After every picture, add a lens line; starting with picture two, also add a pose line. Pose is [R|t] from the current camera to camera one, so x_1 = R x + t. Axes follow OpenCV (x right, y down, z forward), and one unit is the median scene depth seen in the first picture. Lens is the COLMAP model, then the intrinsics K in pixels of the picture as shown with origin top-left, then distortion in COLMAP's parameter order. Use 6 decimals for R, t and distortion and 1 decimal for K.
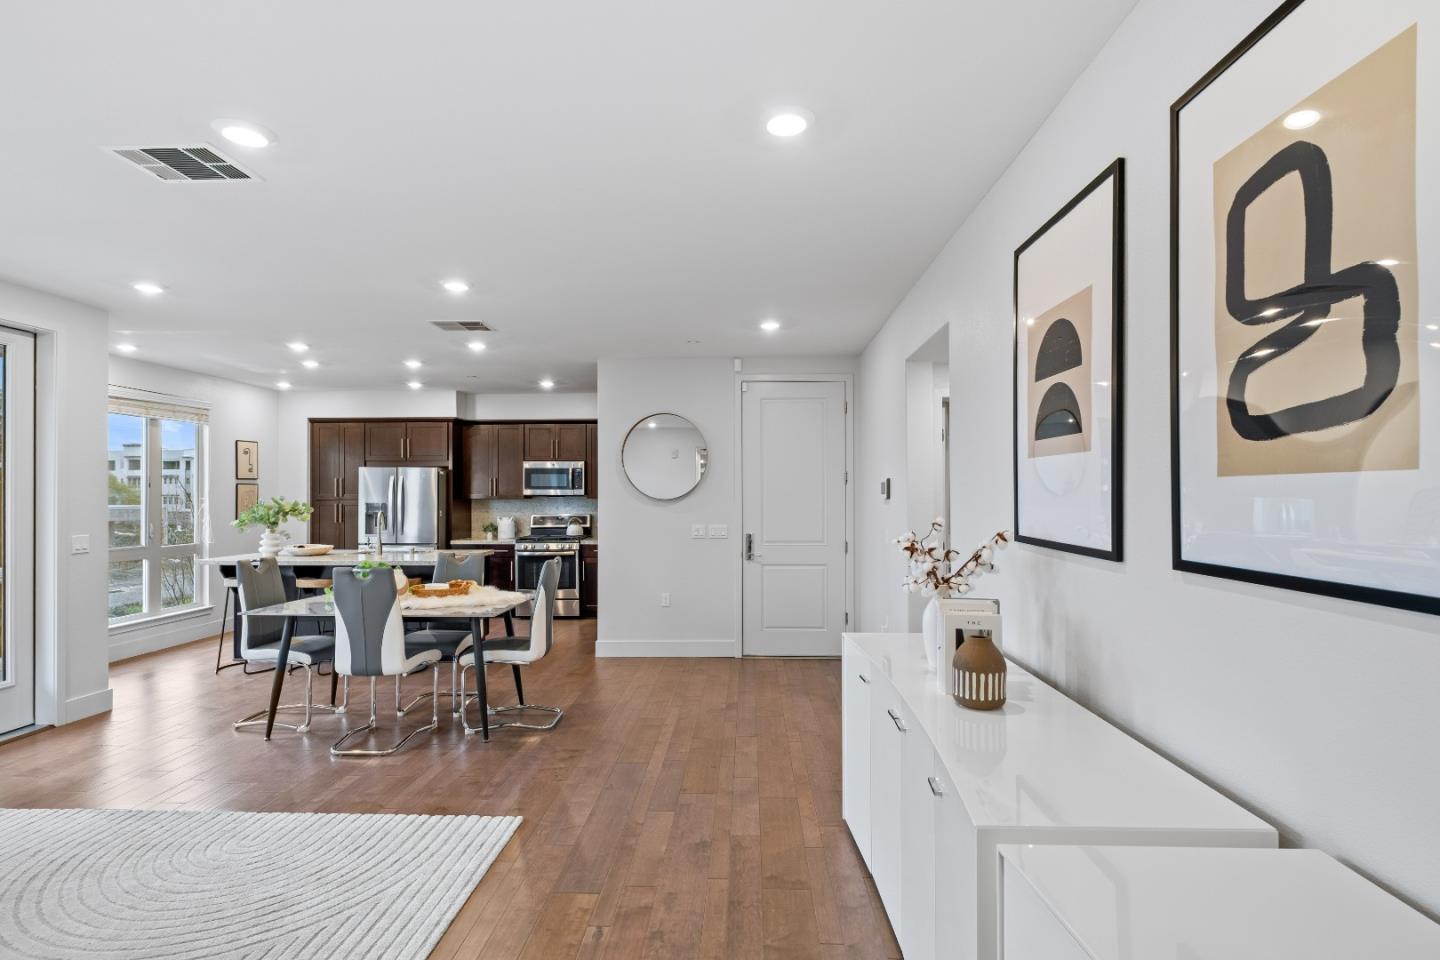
lens RADIAL K [[710.7, 0, 728.5], [0, 710.7, 492.2], [0, 0, 1]] dist [0.003650, -0.000045]
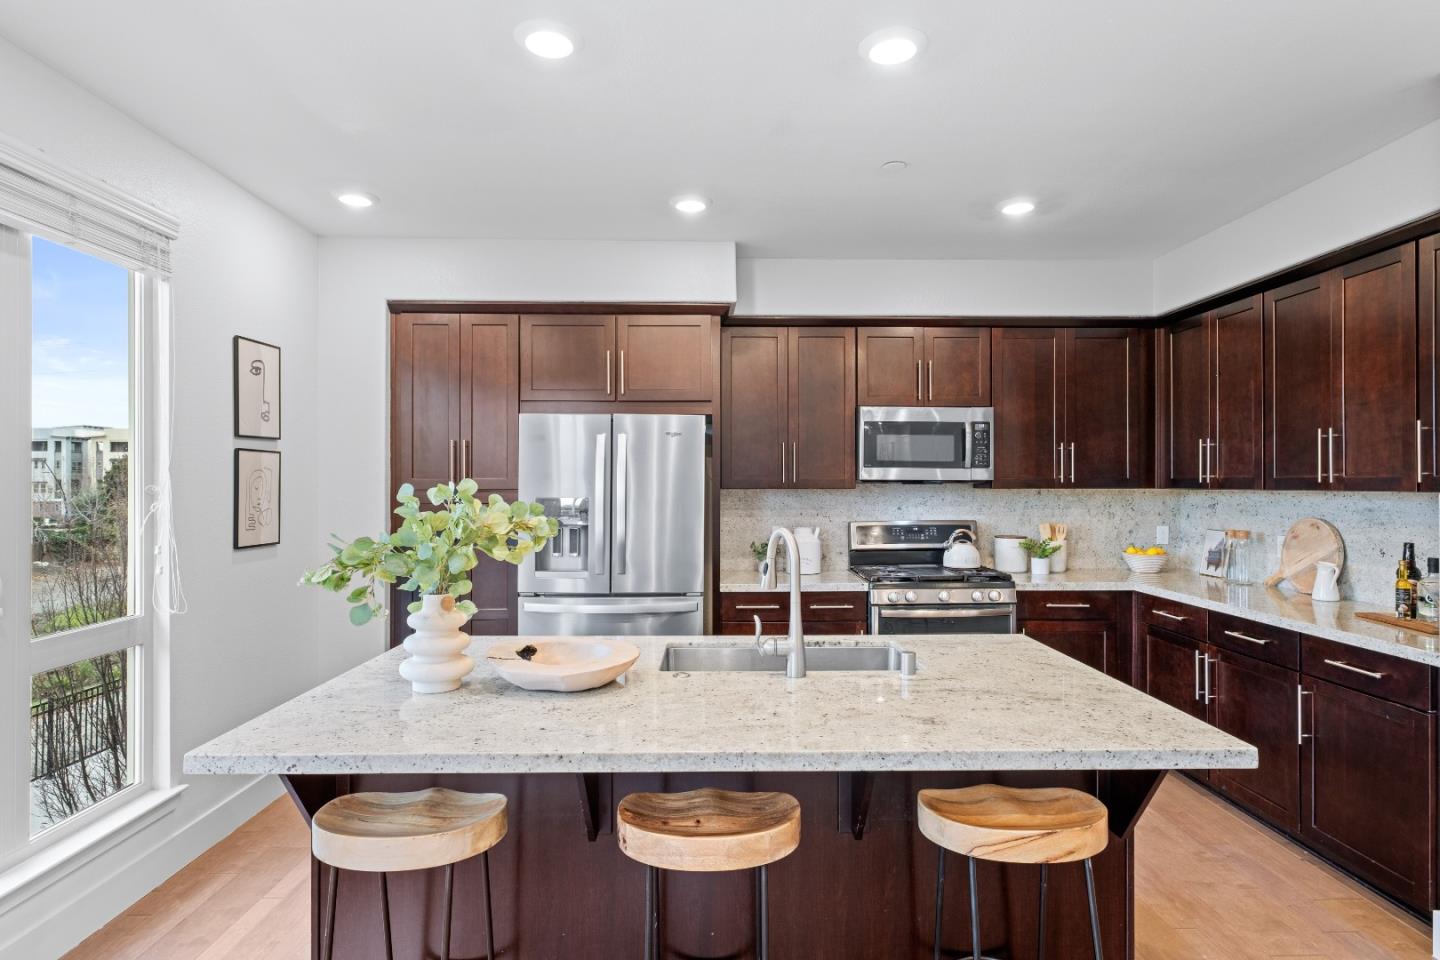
lens RADIAL K [[780.6, 0, 723.5], [0, 780.6, 482.4], [0, 0, 1]] dist [0.012297, -0.005180]
pose [[0.998504, 0.001695, 0.054648, -0.415595], [-0.001867, 0.999993, 0.003107, 0.004157], [-0.054642, -0.003204, 0.998501, 0.518710]]
